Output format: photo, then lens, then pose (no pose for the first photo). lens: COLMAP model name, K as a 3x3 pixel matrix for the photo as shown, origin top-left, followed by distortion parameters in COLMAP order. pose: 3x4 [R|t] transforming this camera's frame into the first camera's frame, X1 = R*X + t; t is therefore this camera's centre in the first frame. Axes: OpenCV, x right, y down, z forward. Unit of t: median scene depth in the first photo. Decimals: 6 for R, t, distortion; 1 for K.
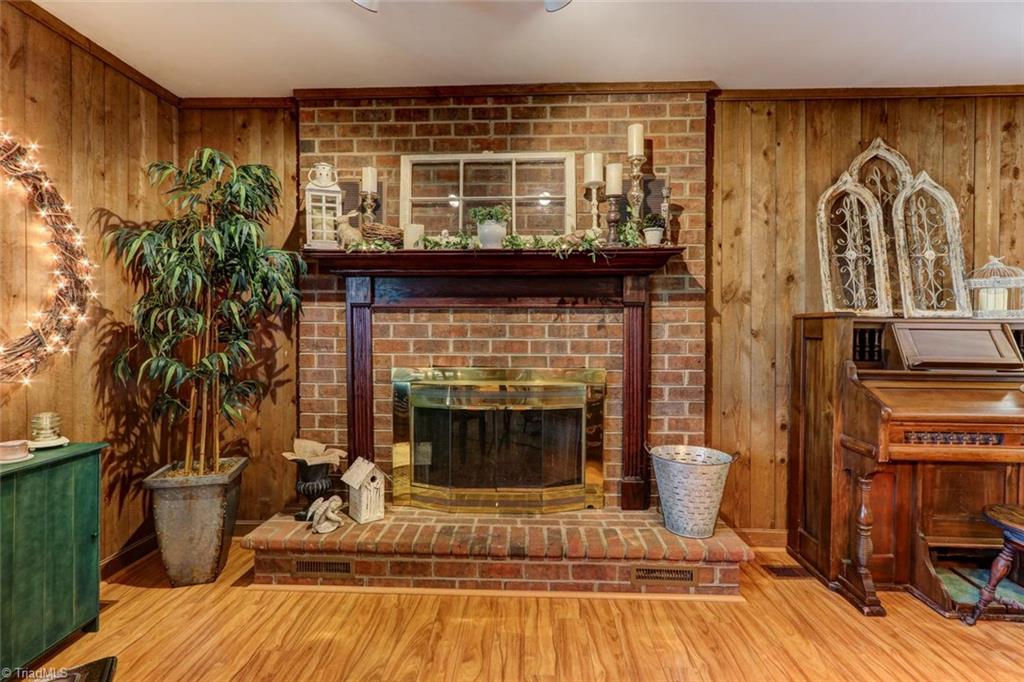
lens RADIAL K [[478.3, 0, 506.7], [0, 478.3, 335.8], [0, 0, 1]] dist [-0.001176, 0.000267]
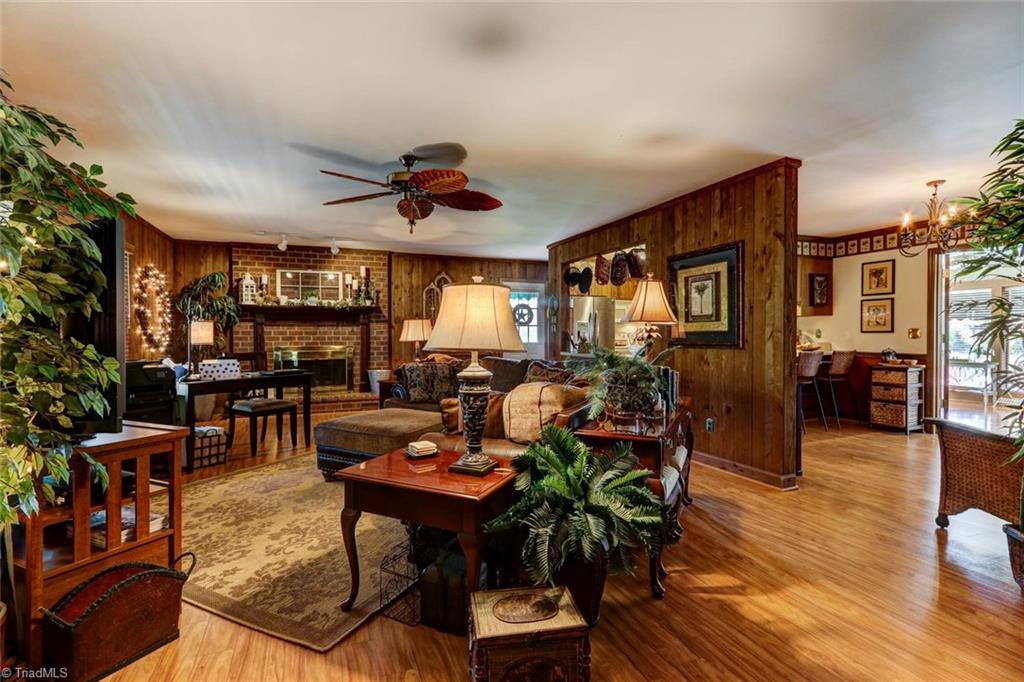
lens RADIAL K [[478.3, 0, 506.7], [0, 478.3, 335.8], [0, 0, 1]] dist [-0.001176, 0.000267]
pose [[0.902280, -0.006722, 0.431099, -0.212173], [0.008467, 0.999962, -0.002129, 0.022682], [-0.431068, 0.005571, 0.902302, -2.050447]]
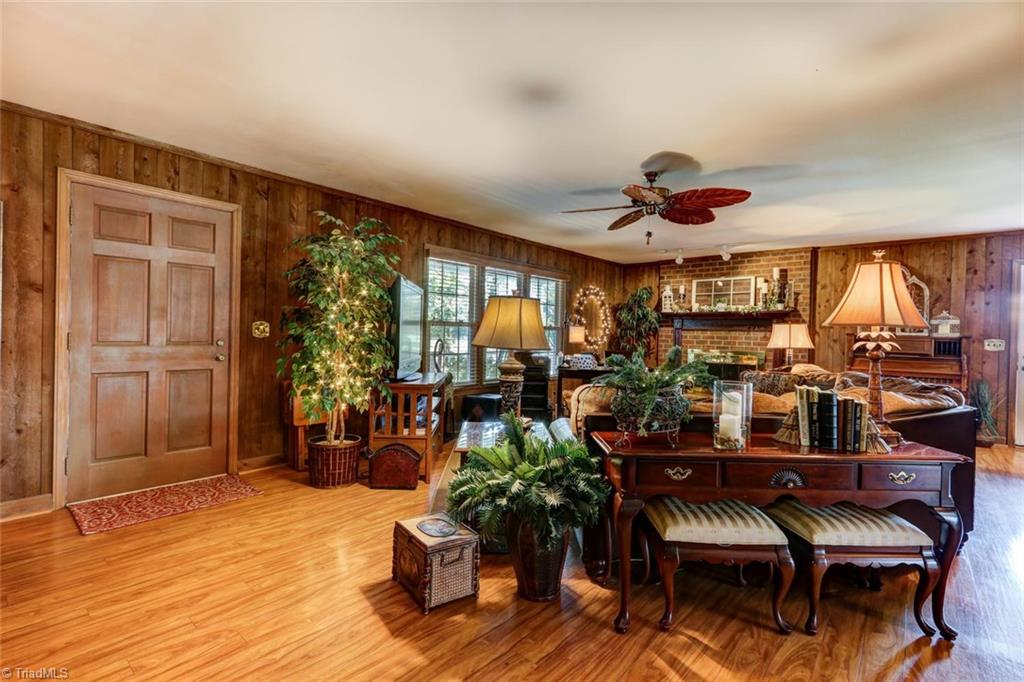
lens RADIAL K [[478.3, 0, 506.7], [0, 478.3, 335.8], [0, 0, 1]] dist [-0.001176, 0.000267]
pose [[0.792856, 0.017616, -0.609154, 0.704026], [-0.025366, 0.999670, -0.004107, 0.024110], [0.608880, 0.018708, 0.793041, -2.142233]]
